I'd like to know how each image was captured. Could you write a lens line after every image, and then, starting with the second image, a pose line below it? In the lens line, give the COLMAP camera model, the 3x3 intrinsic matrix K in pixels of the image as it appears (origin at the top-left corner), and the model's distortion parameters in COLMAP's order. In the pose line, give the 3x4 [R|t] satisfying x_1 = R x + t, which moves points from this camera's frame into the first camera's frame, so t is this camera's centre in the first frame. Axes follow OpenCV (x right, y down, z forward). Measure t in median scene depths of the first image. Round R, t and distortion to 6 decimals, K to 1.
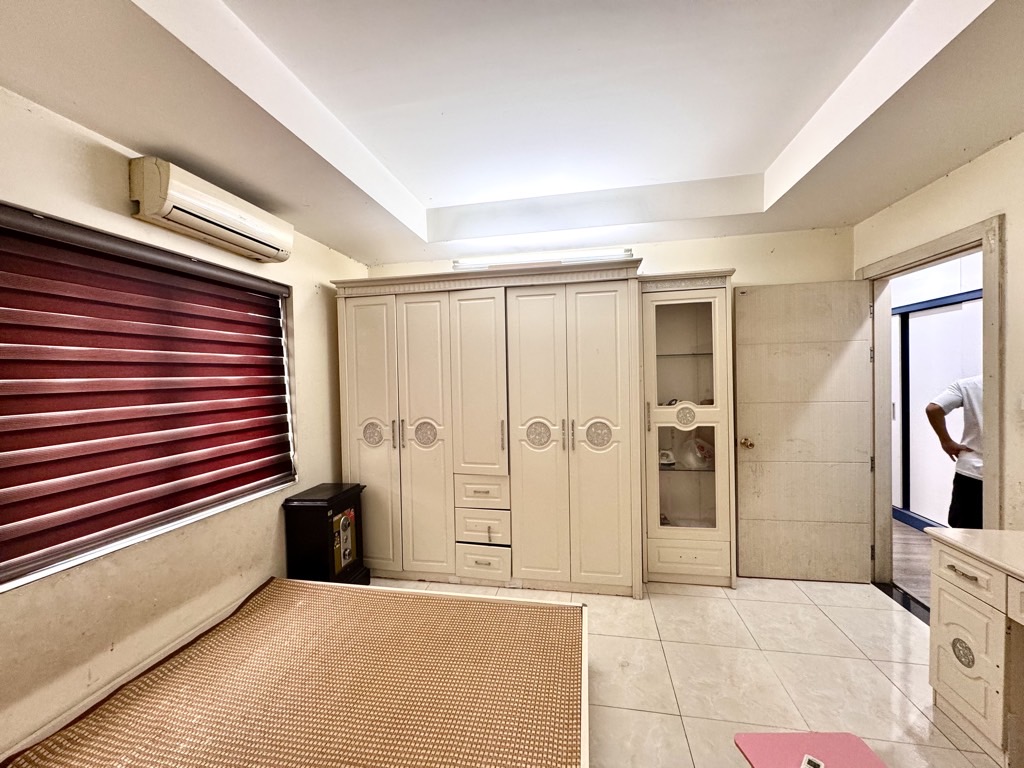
lens RADIAL K [[420.8, 0, 507.4], [0, 420.8, 382.2], [0, 0, 1]] dist [0.000333, 0.000328]
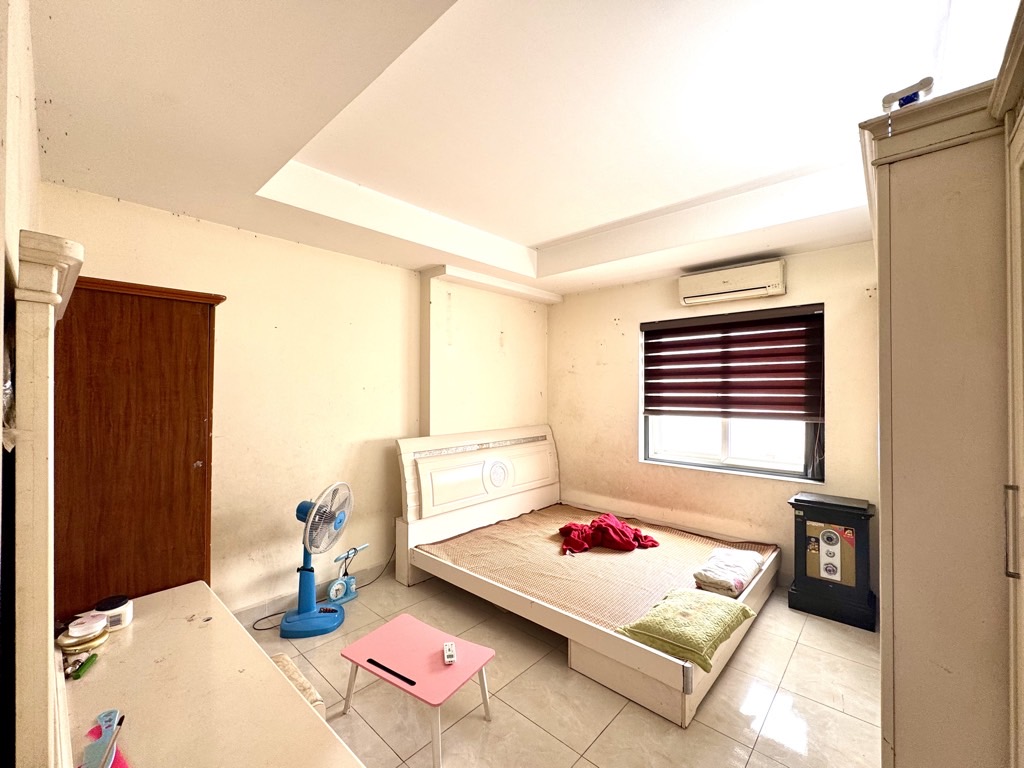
lens RADIAL K [[420.8, 0, 511.3], [0, 420.8, 386.2], [0, 0, 1]] dist [0.000333, 0.000328]
pose [[-0.522735, 0.010348, -0.852432, 0.851983], [-0.011421, 0.999752, 0.019141, -0.026143], [0.852418, 0.019741, -0.522487, 0.892129]]
